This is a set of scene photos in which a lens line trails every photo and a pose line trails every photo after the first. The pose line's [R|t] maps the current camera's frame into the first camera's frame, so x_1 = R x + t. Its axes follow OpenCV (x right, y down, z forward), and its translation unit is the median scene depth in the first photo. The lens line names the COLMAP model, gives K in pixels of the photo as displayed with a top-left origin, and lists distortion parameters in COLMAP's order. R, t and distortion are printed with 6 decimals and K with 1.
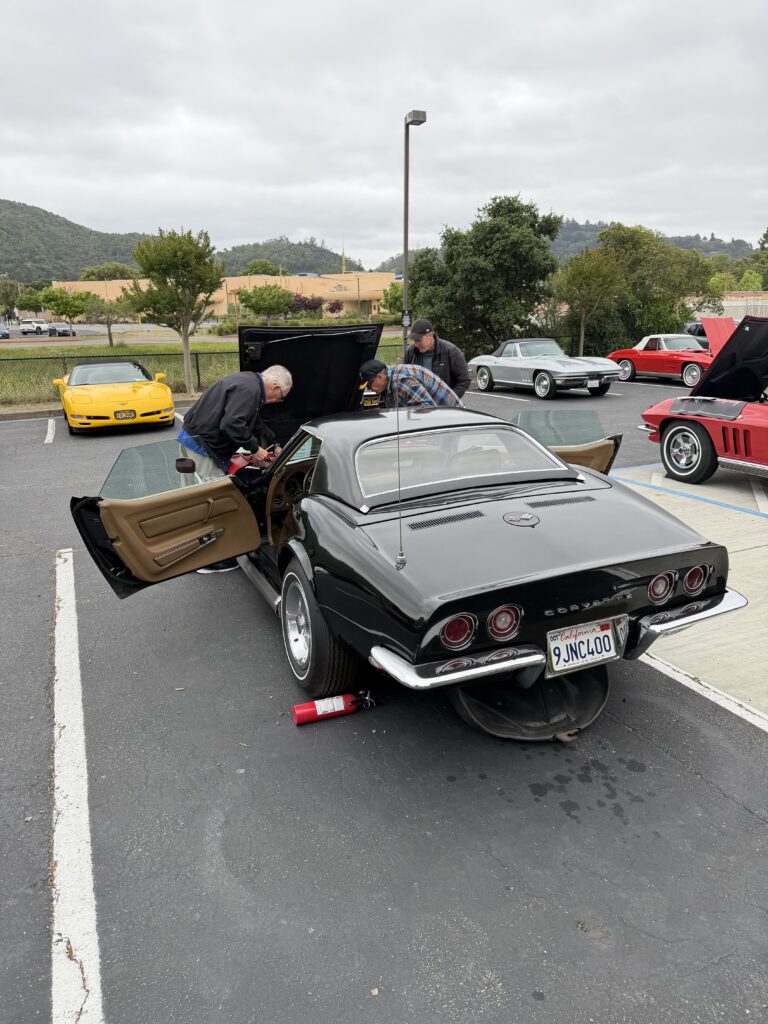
lens RADIAL K [[717.4, 0, 353.4], [0, 717.4, 510.7], [0, 0, 1]] dist [-0.000358, -0.000632]
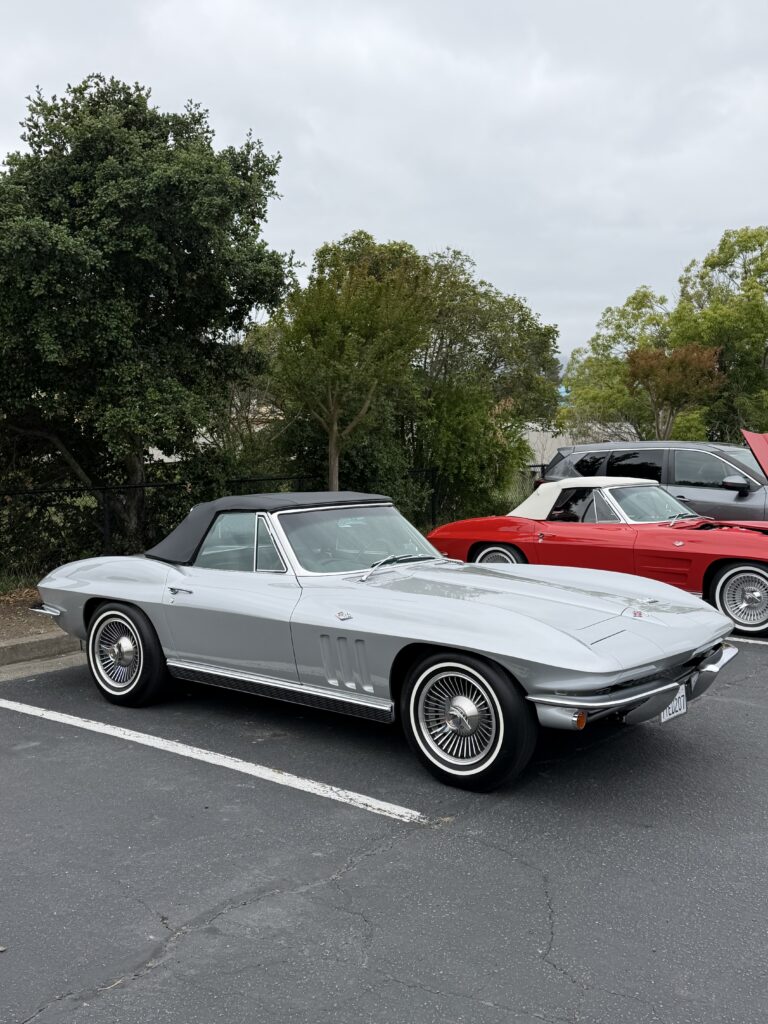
lens RADIAL K [[959.0, 0, 384.0], [0, 959.0, 512.0], [0, 0, 1]] dist [0.222217, -0.460673]
pose [[0.859181, -0.014552, 0.511465, 0.082567], [0.113158, 0.980248, -0.162199, -0.152304], [-0.499002, 0.197235, 0.843857, 0.608771]]
